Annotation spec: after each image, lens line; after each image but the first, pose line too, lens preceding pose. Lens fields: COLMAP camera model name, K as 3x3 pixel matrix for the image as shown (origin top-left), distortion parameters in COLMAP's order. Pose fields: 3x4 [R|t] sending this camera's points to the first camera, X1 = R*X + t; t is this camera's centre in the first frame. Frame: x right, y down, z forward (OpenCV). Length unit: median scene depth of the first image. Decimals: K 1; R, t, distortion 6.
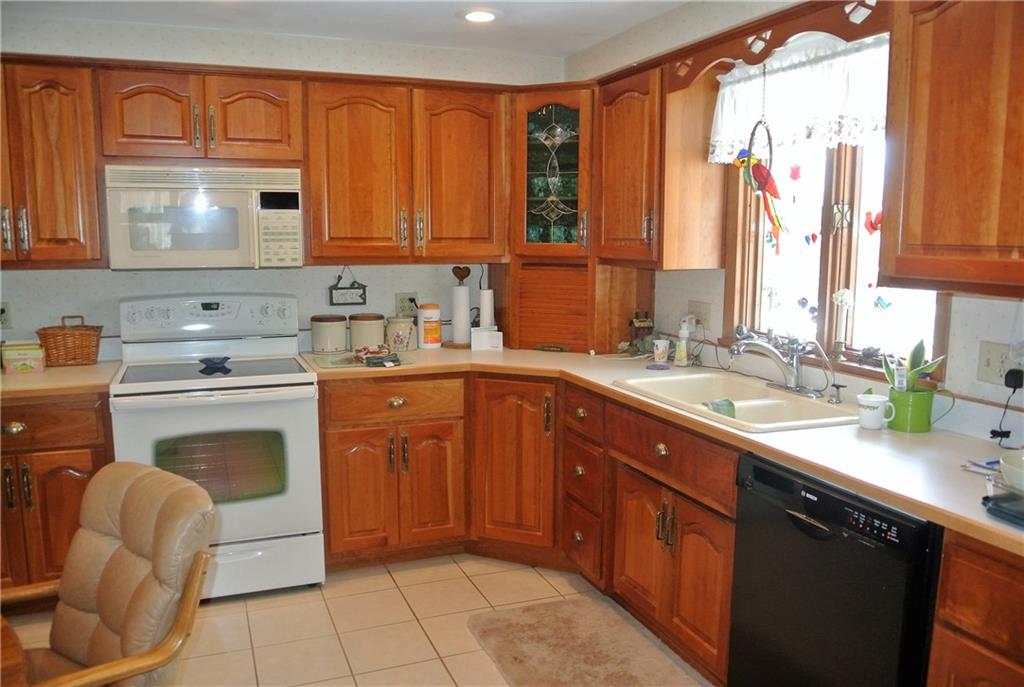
lens RADIAL K [[809.0, 0, 514.4], [0, 809.0, 360.7], [0, 0, 1]] dist [-0.061273, 0.000539]
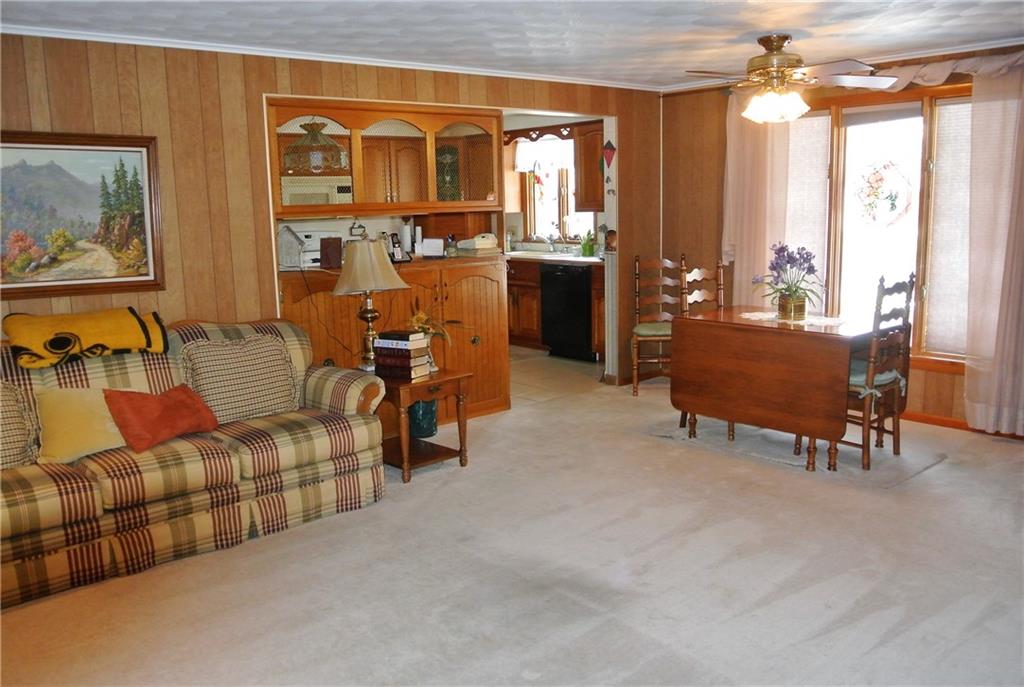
lens RADIAL K [[815.6, 0, 512.0], [0, 815.6, 343.5], [0, 0, 1]] dist [0.005717, 0.009272]
pose [[0.950396, -0.081017, 0.300305, -0.668029], [0.075378, 0.996693, 0.030334, 0.252127], [-0.301770, -0.006193, 0.953361, -1.679291]]
